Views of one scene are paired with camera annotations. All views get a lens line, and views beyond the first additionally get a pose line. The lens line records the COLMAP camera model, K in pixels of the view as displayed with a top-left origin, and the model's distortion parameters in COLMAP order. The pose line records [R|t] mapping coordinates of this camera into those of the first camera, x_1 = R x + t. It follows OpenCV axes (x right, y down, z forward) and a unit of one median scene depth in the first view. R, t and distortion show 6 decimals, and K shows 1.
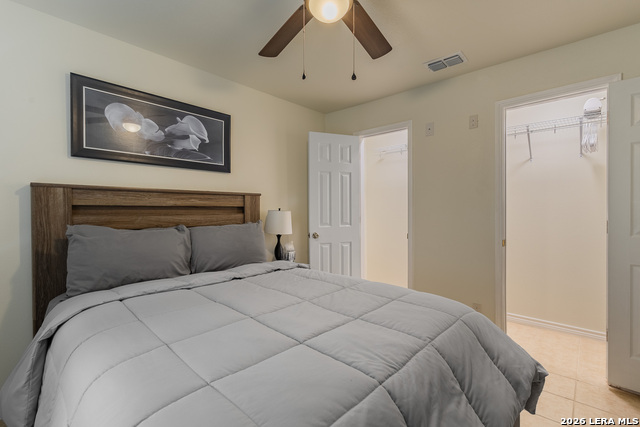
lens RADIAL K [[293.1, 0, 320.9], [0, 293.1, 212.0], [0, 0, 1]] dist [0.009129, -0.001710]
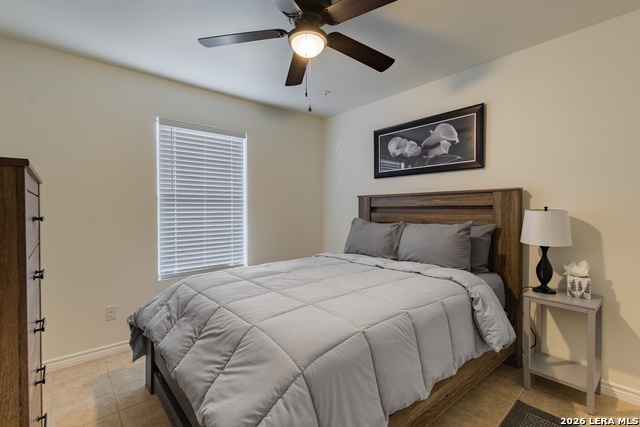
lens RADIAL K [[293.1, 0, 321.3], [0, 293.1, 210.8], [0, 0, 1]] dist [0.009129, -0.001710]
pose [[-0.110281, 0.005399, -0.993886, 0.717108], [-0.004154, 0.999974, 0.005893, -0.006601], [0.993892, 0.004778, -0.110256, 0.691189]]
